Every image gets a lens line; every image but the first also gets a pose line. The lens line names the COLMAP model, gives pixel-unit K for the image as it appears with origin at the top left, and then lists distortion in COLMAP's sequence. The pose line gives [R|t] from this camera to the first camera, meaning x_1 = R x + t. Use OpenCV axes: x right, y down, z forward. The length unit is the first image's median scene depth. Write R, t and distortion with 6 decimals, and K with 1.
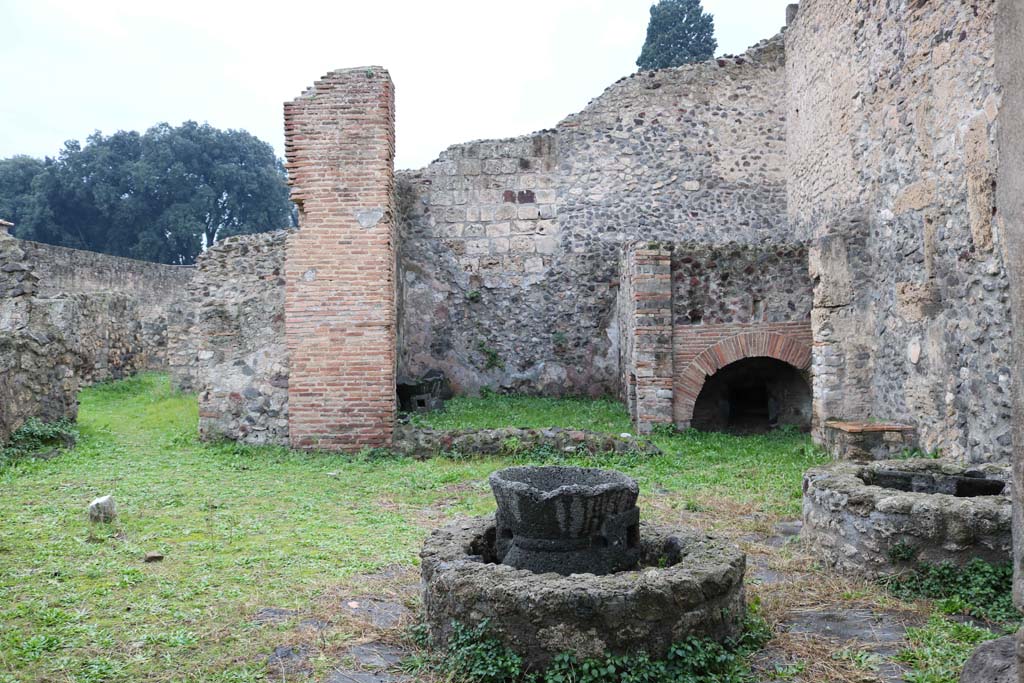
lens RADIAL K [[831.5, 0, 529.0], [0, 831.5, 337.3], [0, 0, 1]] dist [-0.109866, 0.060921]
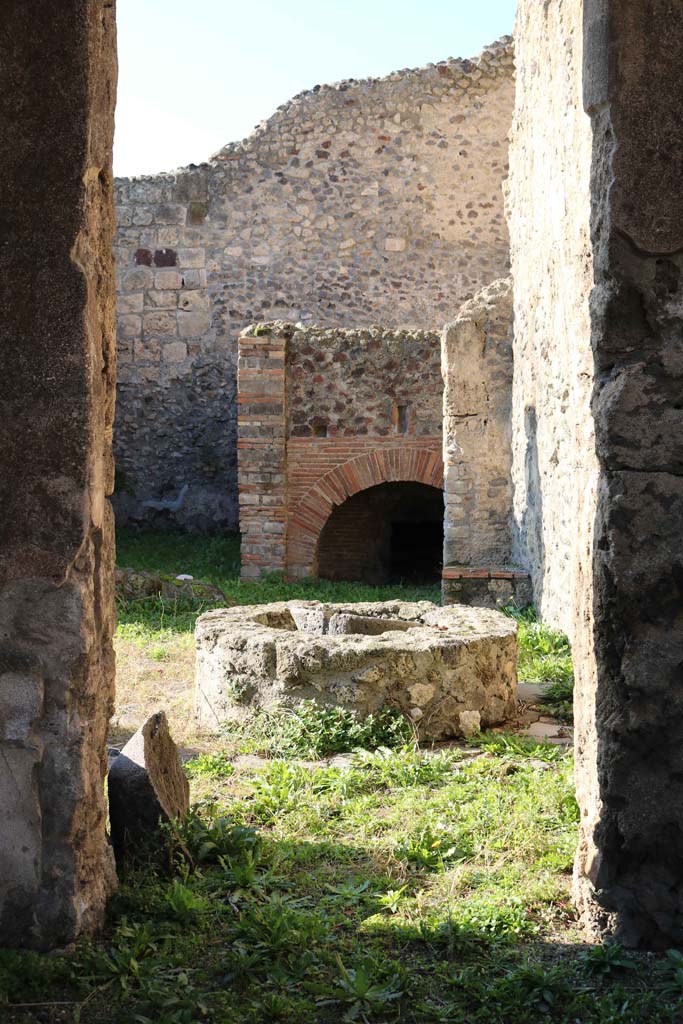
lens RADIAL K [[1287.0, 0, 343.8], [0, 1287.0, 511.6], [0, 0, 1]] dist [-0.075463, 0.000000]
pose [[0.999153, 0.019812, -0.036069, 0.198777], [-0.018262, 0.998917, 0.042798, 0.001489], [0.036878, -0.042103, 0.998432, -0.125779]]
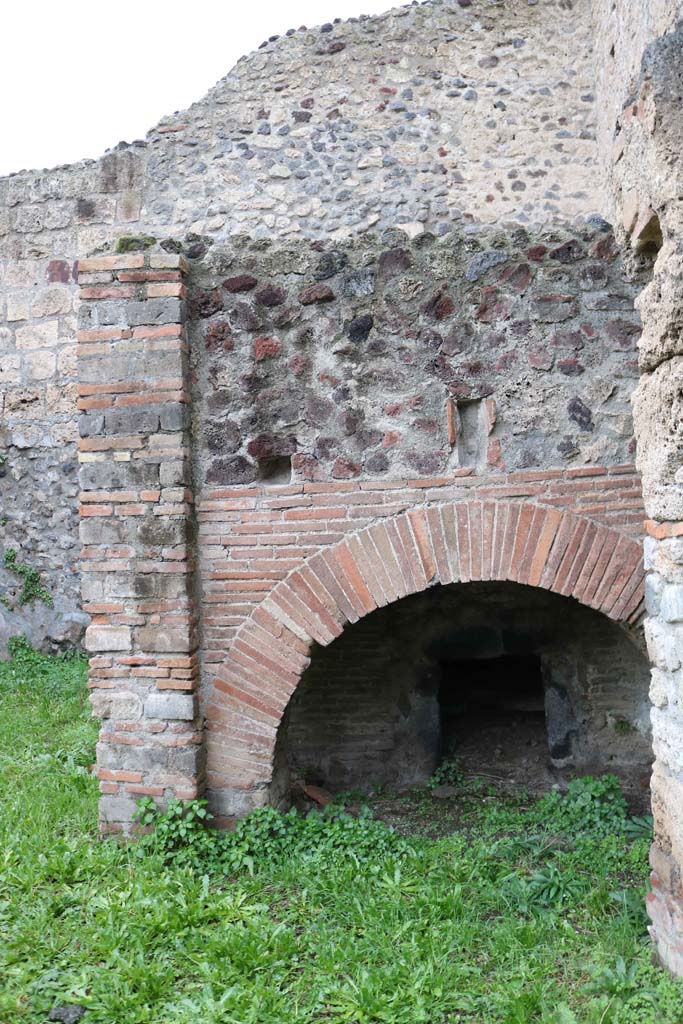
lens RADIAL K [[831.5, 0, 345.1], [0, 831.5, 512.7], [0, 0, 1]] dist [-0.109866, 0.060921]
pose [[0.998307, -0.020906, -0.054279, 0.182756], [0.018476, 0.998821, -0.044894, 0.007856], [0.055153, 0.043815, 0.997516, 0.509829]]
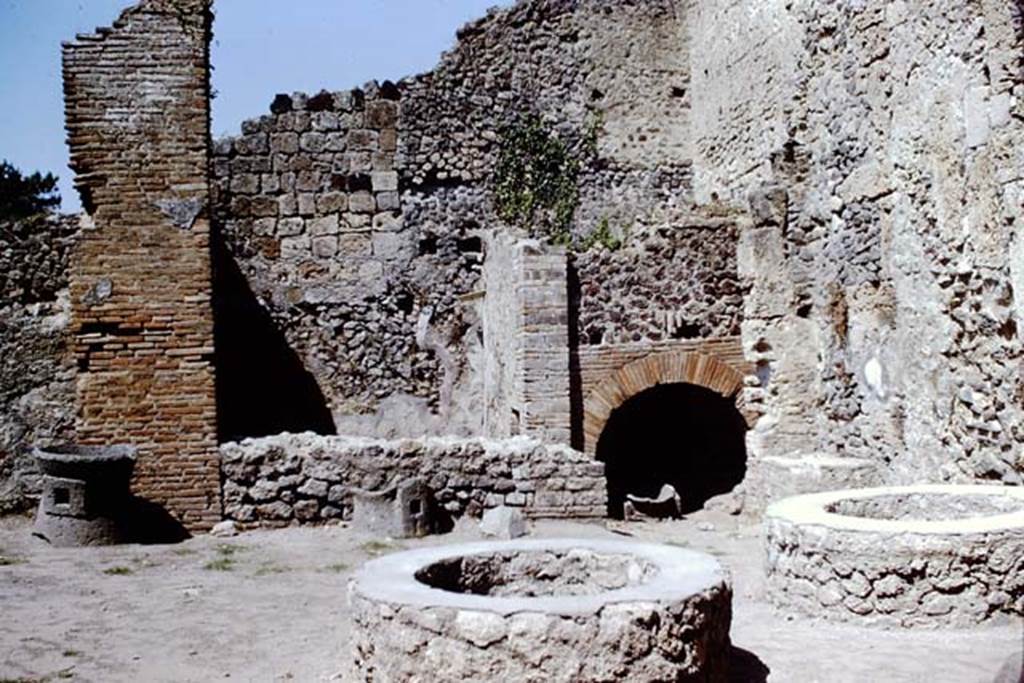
lens RADIAL K [[1145.7, 0, 512.0], [0, 1145.7, 337.4], [0, 0, 1]] dist [-0.043064, 0.000000]
pose [[0.985493, -0.021873, 0.168301, -0.044601], [0.026774, 0.999279, -0.026907, 0.003766], [-0.167591, 0.031023, 0.985368, -0.044243]]
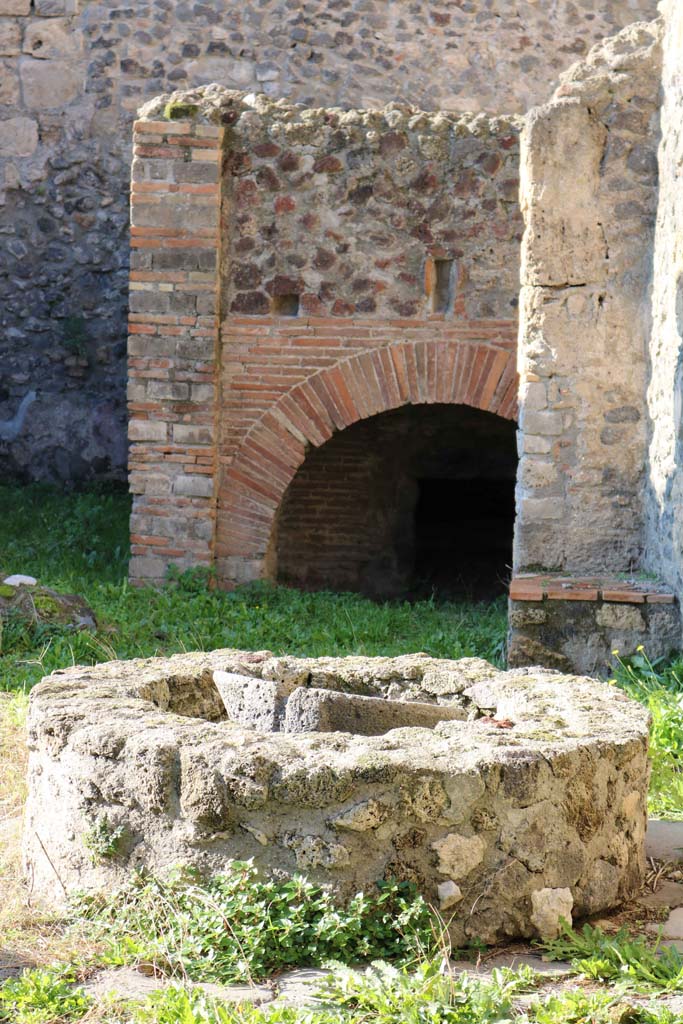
lens RADIAL K [[2386.8, 0, 339.1], [0, 2386.8, 512.3], [0, 0, 1]] dist [0.044965, 0.000000]
pose [[0.998377, 0.046476, -0.032919, 0.200515], [-0.043673, 0.995734, 0.081282, -0.011559], [0.036556, -0.079713, 0.996147, -0.105718]]
